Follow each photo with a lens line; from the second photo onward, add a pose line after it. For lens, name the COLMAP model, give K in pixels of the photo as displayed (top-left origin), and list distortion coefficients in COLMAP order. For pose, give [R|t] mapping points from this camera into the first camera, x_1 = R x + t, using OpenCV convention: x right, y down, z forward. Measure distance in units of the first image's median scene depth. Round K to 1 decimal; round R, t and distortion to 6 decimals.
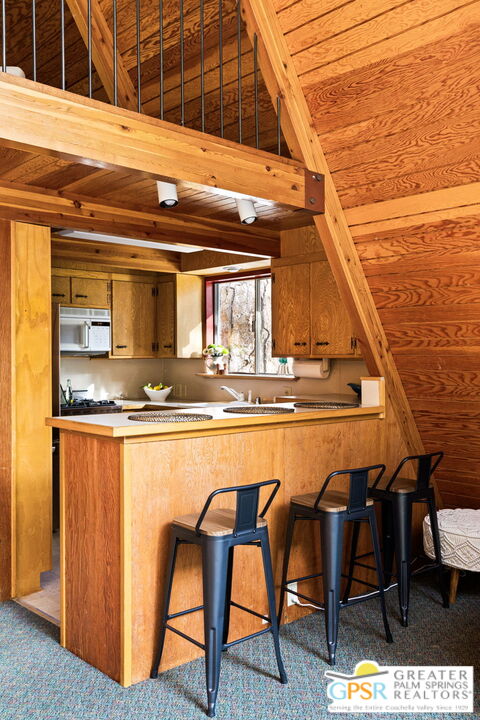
lens RADIAL K [[688.4, 0, 240.1], [0, 688.4, 360.1], [0, 0, 1]] dist [0.034927, 0.000000]
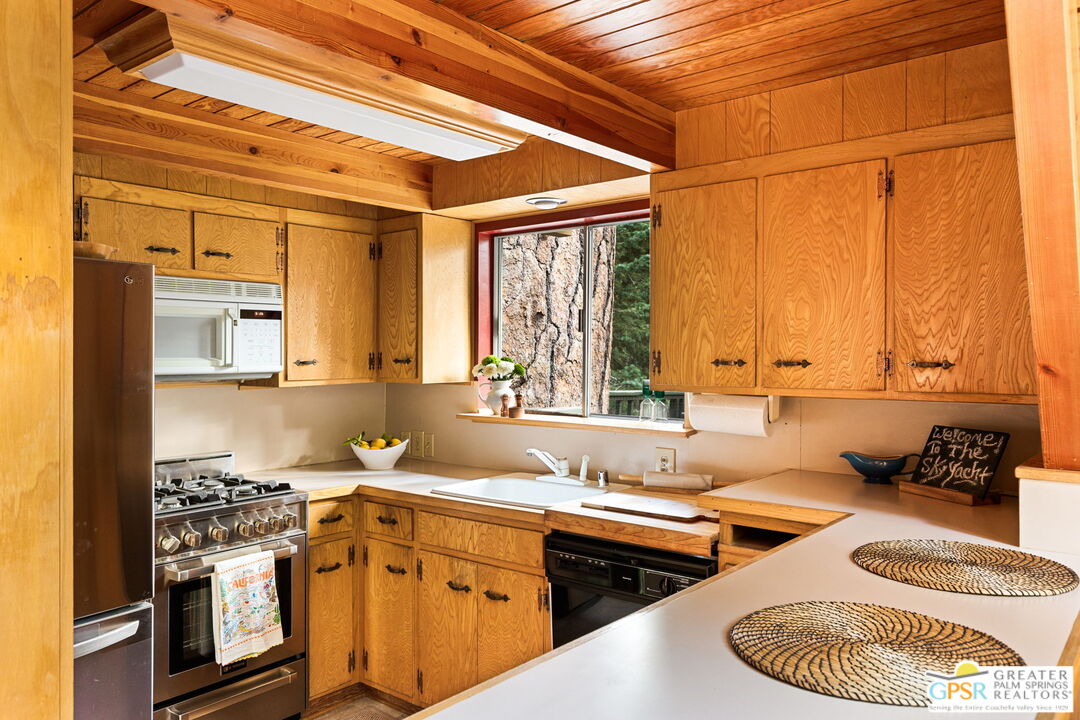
lens RADIAL K [[793.8, 0, 546.9], [0, 793.8, 333.7], [0, 0, 1]] dist [0.009563, 0.001397]
pose [[0.990422, 0.001344, 0.138067, -0.083881], [0.002523, 0.999609, -0.027832, -0.023909], [-0.138051, 0.027914, 0.990032, 0.435195]]
